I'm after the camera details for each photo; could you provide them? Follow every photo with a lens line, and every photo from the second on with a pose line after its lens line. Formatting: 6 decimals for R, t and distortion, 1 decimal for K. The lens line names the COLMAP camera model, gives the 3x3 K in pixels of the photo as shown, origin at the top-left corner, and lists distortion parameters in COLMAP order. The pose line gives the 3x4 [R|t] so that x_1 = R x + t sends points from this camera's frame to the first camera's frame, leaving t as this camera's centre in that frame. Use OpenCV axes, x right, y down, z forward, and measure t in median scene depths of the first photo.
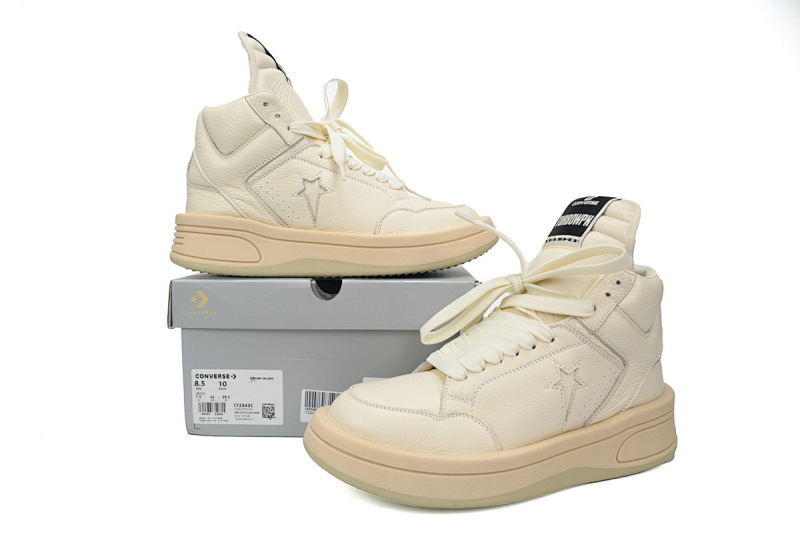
lens RADIAL K [[535.2, 0, 400.0], [0, 535.2, 266.5], [0, 0, 1]] dist [0.003089, 0.000663]
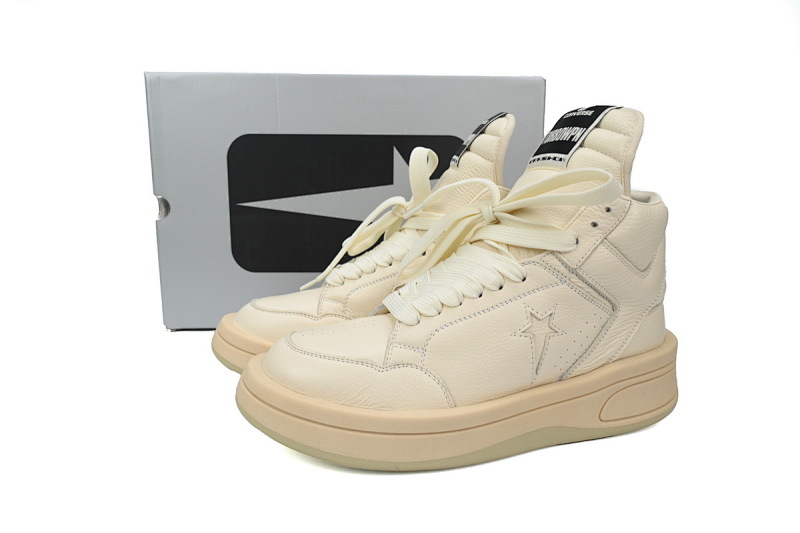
lens RADIAL K [[535.2, 0, 400.0], [0, 535.2, 266.5], [0, 0, 1]] dist [0.003089, 0.000663]
pose [[0.997652, 0.003860, -0.068372, 0.149358], [0.003936, 0.993528, 0.113520, 0.022202], [0.068368, -0.113523, 0.991180, 0.162821]]
